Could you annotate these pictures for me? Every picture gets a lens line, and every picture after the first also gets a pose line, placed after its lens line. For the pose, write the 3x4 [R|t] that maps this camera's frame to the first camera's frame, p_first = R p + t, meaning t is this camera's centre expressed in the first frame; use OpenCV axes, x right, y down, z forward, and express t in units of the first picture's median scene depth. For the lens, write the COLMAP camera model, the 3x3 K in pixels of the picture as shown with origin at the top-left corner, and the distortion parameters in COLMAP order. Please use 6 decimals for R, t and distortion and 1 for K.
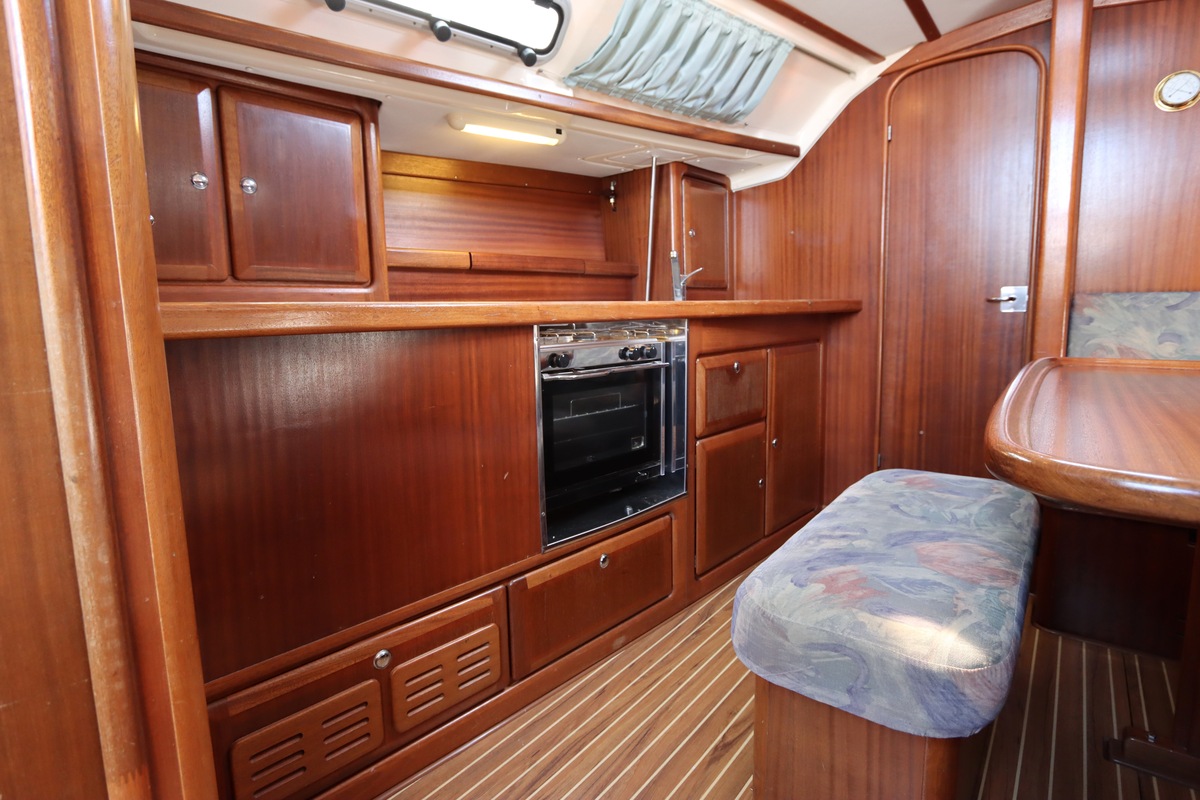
lens RADIAL K [[600.8, 0, 599.2], [0, 600.8, 390.2], [0, 0, 1]] dist [-0.020571, 0.004208]
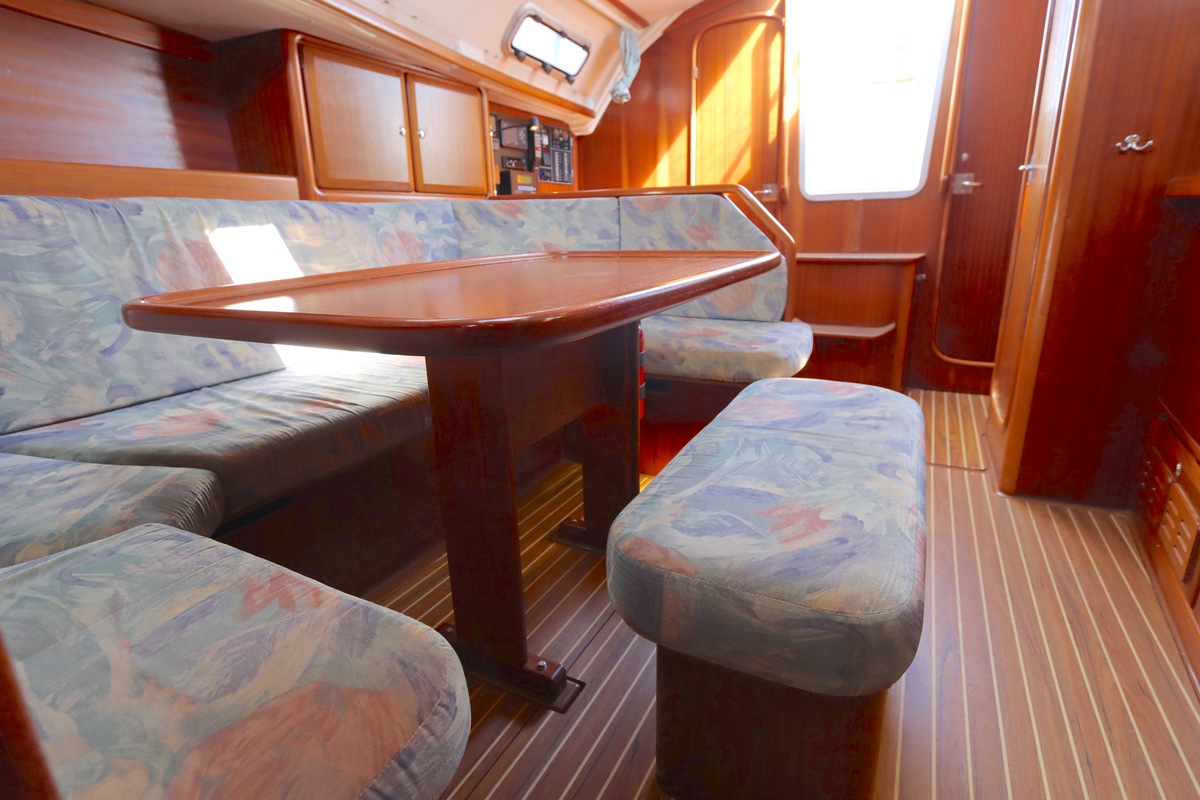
lens RADIAL K [[600.8, 0, 599.8], [0, 600.8, 395.8], [0, 0, 1]] dist [-0.020571, 0.004208]
pose [[-0.980312, 0.097948, -0.171451, 0.640766], [0.020696, 0.914482, 0.404098, -0.135032], [0.196369, 0.392593, -0.898504, 1.136012]]
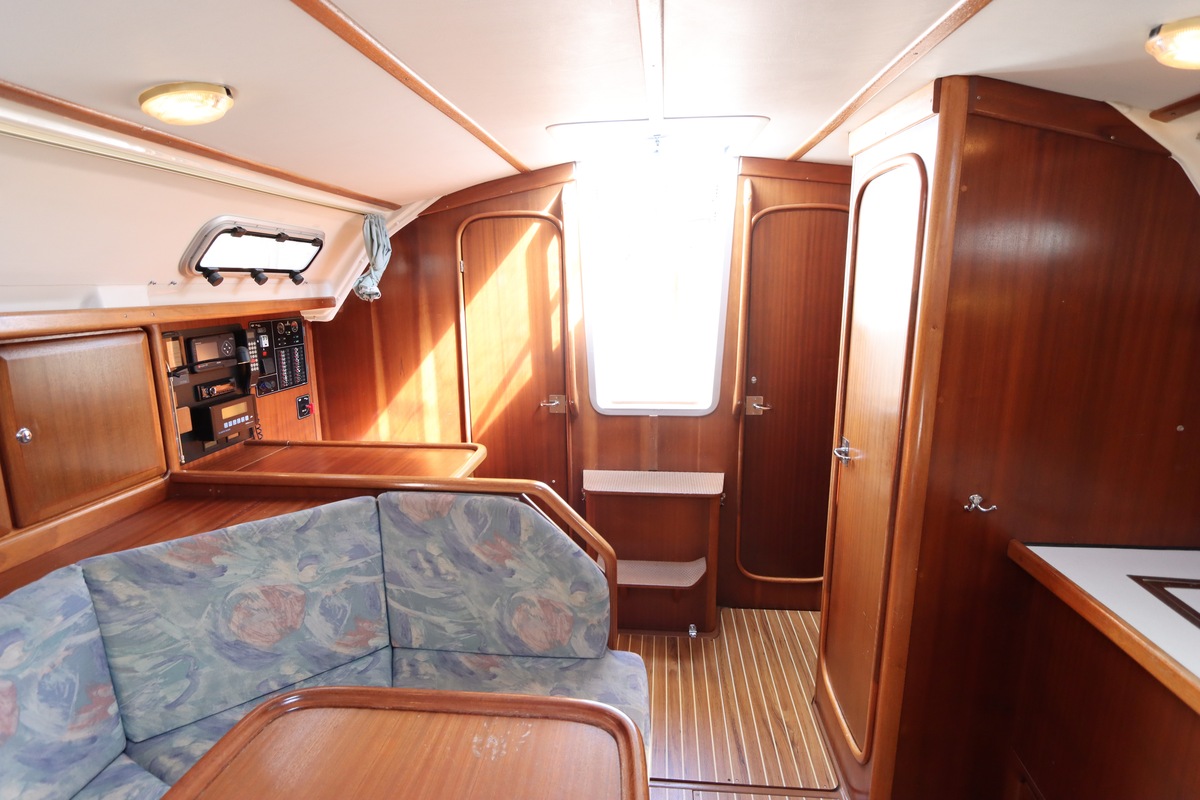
lens RADIAL K [[600.8, 0, 599.4], [0, 600.8, 396.5], [0, 0, 1]] dist [-0.020571, 0.004208]
pose [[-0.833015, 0.133476, -0.536908, 0.524502], [-0.049078, 0.948807, 0.312020, -0.465514], [0.551069, 0.286268, -0.783820, 0.677396]]
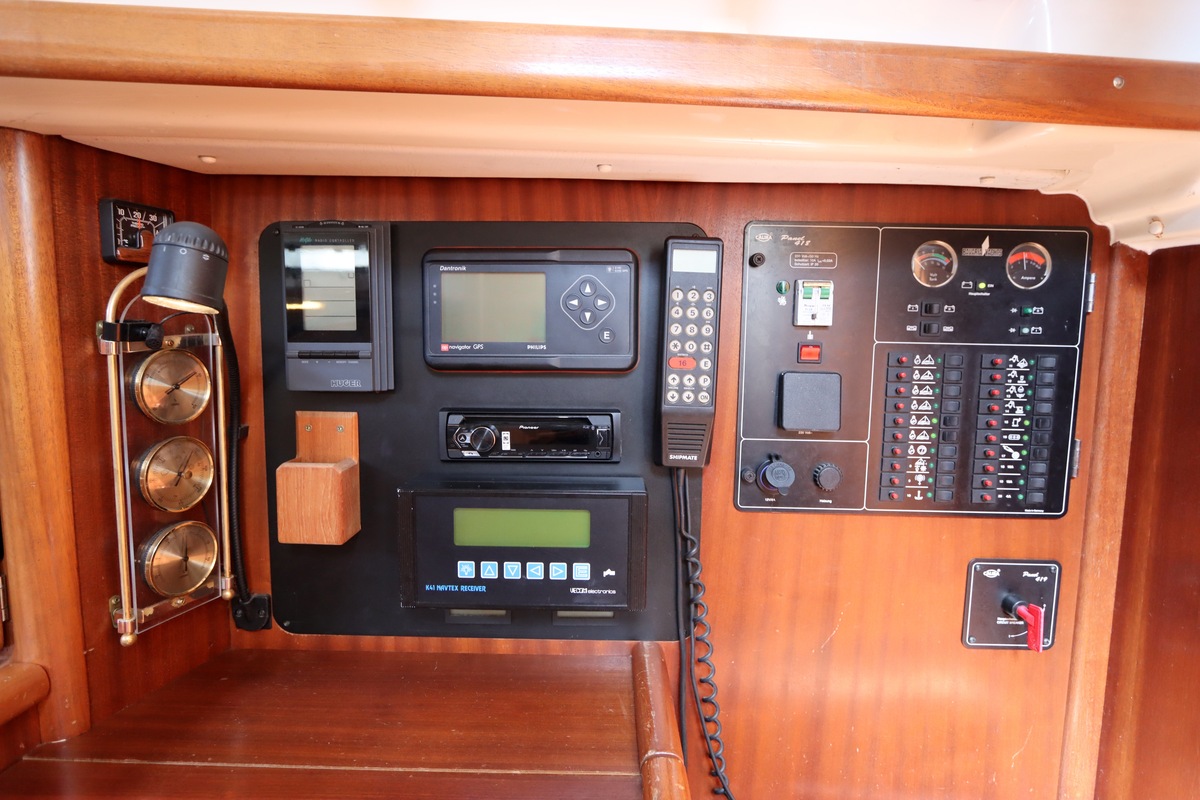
lens RADIAL K [[600.8, 0, 599.9], [0, 600.8, 396.6], [0, 0, 1]] dist [-0.020571, 0.004208]
pose [[-0.619260, -0.056989, 0.783115, 0.208945], [0.108383, 0.981611, 0.157139, -0.130756], [-0.777670, 0.182187, -0.601696, -0.559436]]
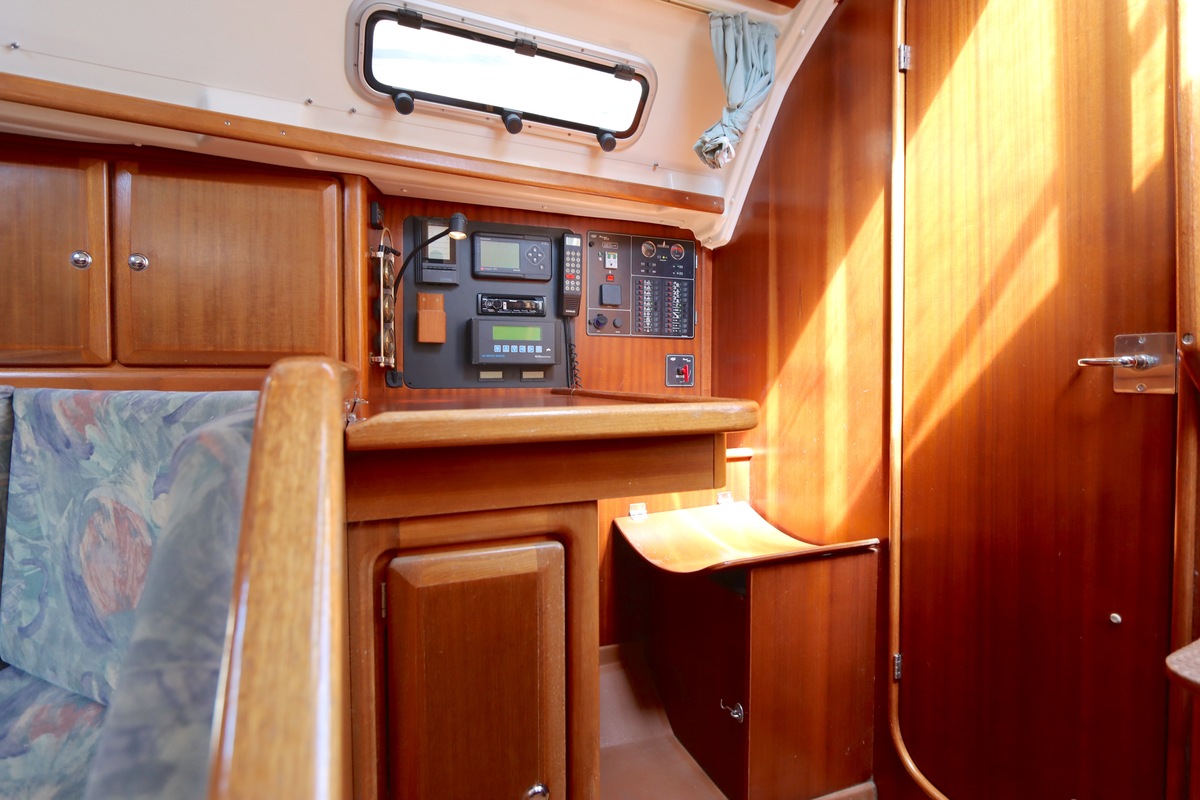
lens RADIAL K [[600.8, 0, 599.7], [0, 600.8, 389.9], [0, 0, 1]] dist [-0.020571, 0.004208]
pose [[-0.868348, 0.007670, 0.495897, -0.070564], [0.085898, 0.987095, 0.135146, -0.038484], [-0.488461, 0.159950, -0.857801, 0.027707]]
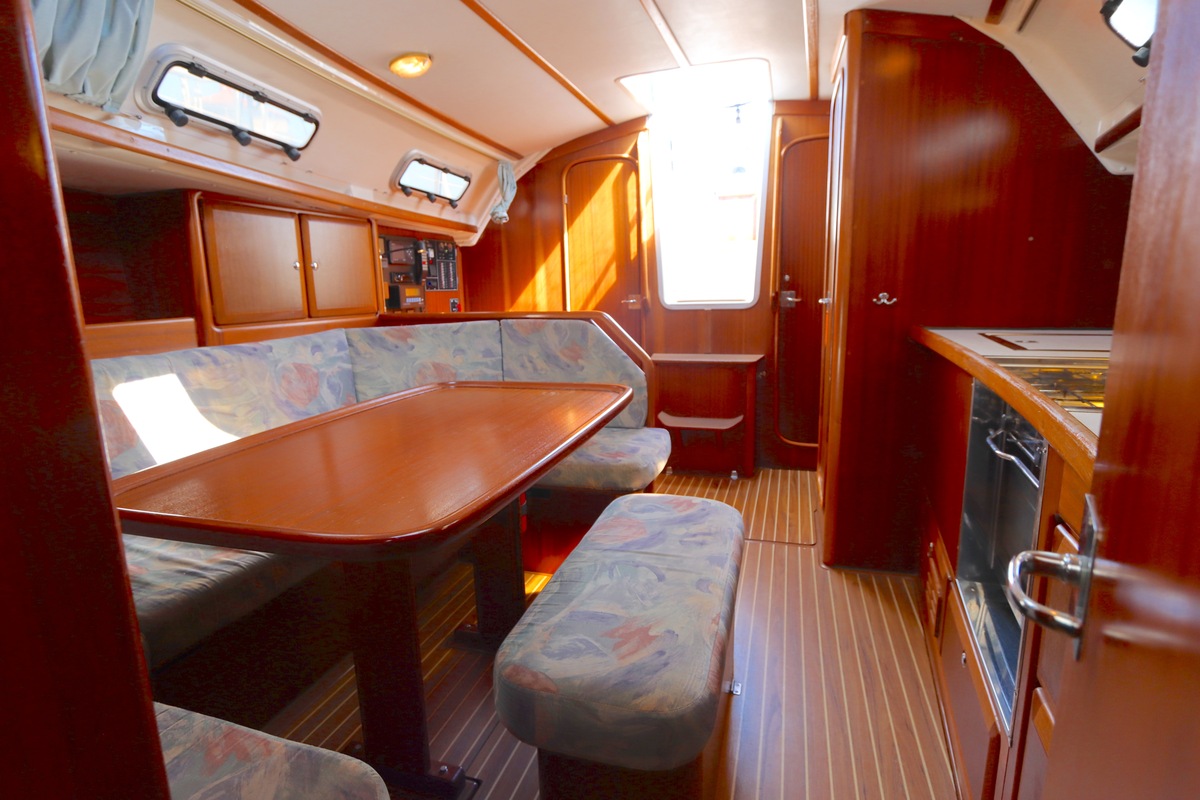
lens RADIAL K [[600.8, 0, 599.5], [0, 600.8, 395.5], [0, 0, 1]] dist [-0.020571, 0.004208]
pose [[-0.929093, 0.110914, -0.352823, 0.649326], [-0.004482, 0.950527, 0.310609, -0.289093], [0.369819, 0.290166, -0.882631, 1.253800]]
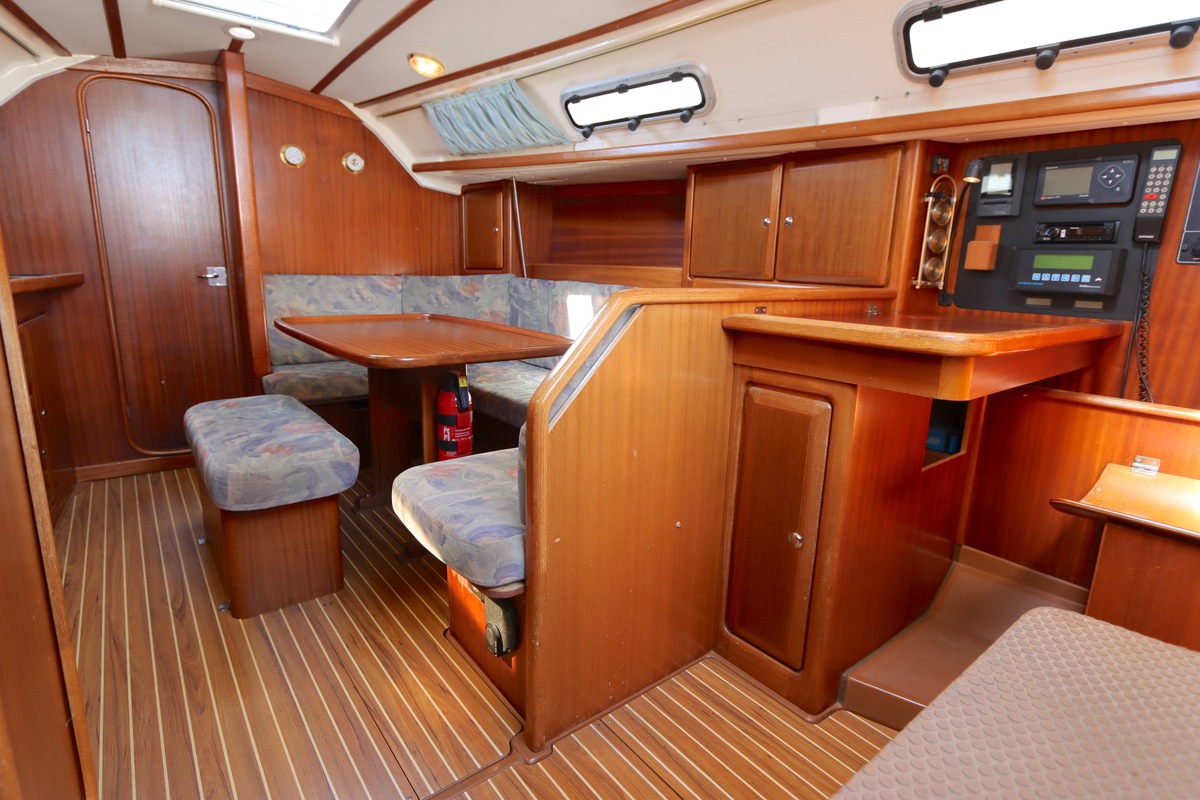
lens RADIAL K [[600.8, 0, 601.8], [0, 600.8, 392.1], [0, 0, 1]] dist [-0.020571, 0.004208]
pose [[0.217629, -0.176601, 0.959922, -0.581021], [0.094391, 0.982693, 0.159390, -0.026239], [-0.971457, 0.055920, 0.230532, -0.220623]]
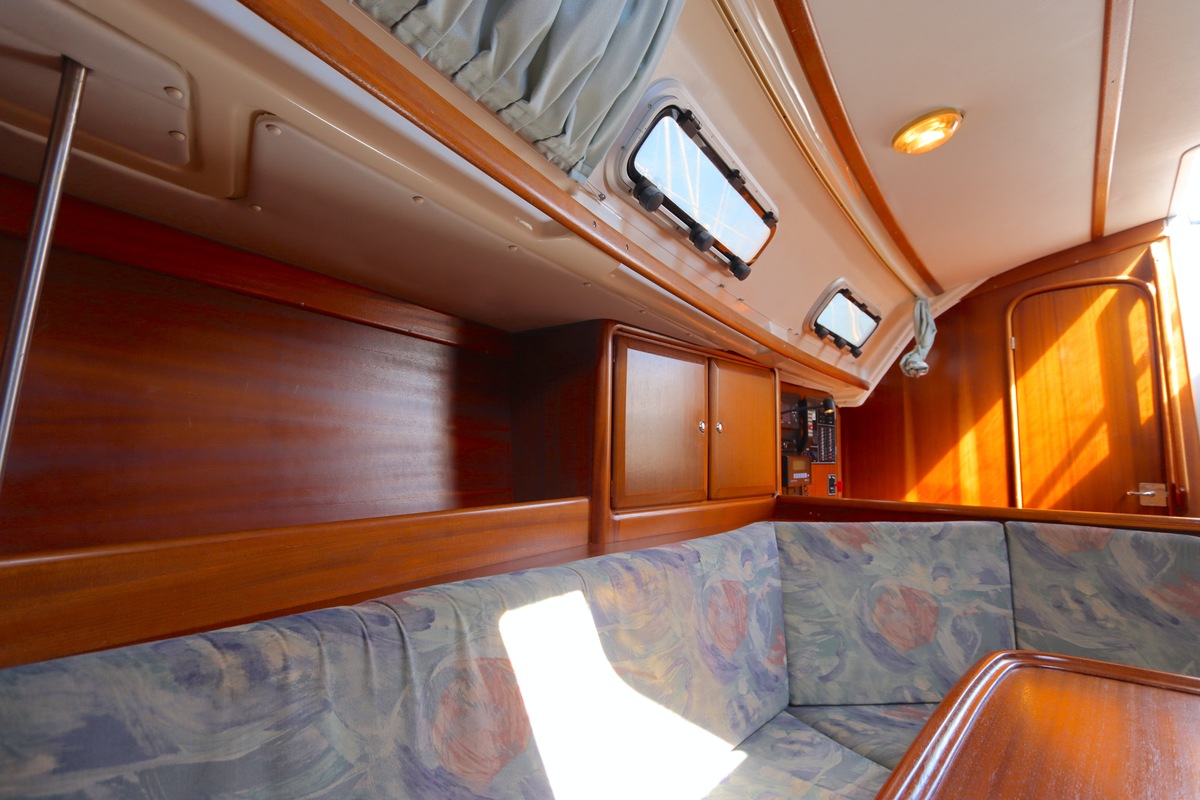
lens RADIAL K [[600.8, 0, 598.0], [0, 600.8, 394.4], [0, 0, 1]] dist [-0.020571, 0.004208]
pose [[-0.999109, 0.015213, 0.039363, 0.908239], [0.016751, 0.999097, 0.039050, -0.239217], [-0.038733, 0.039674, -0.998462, 0.698500]]
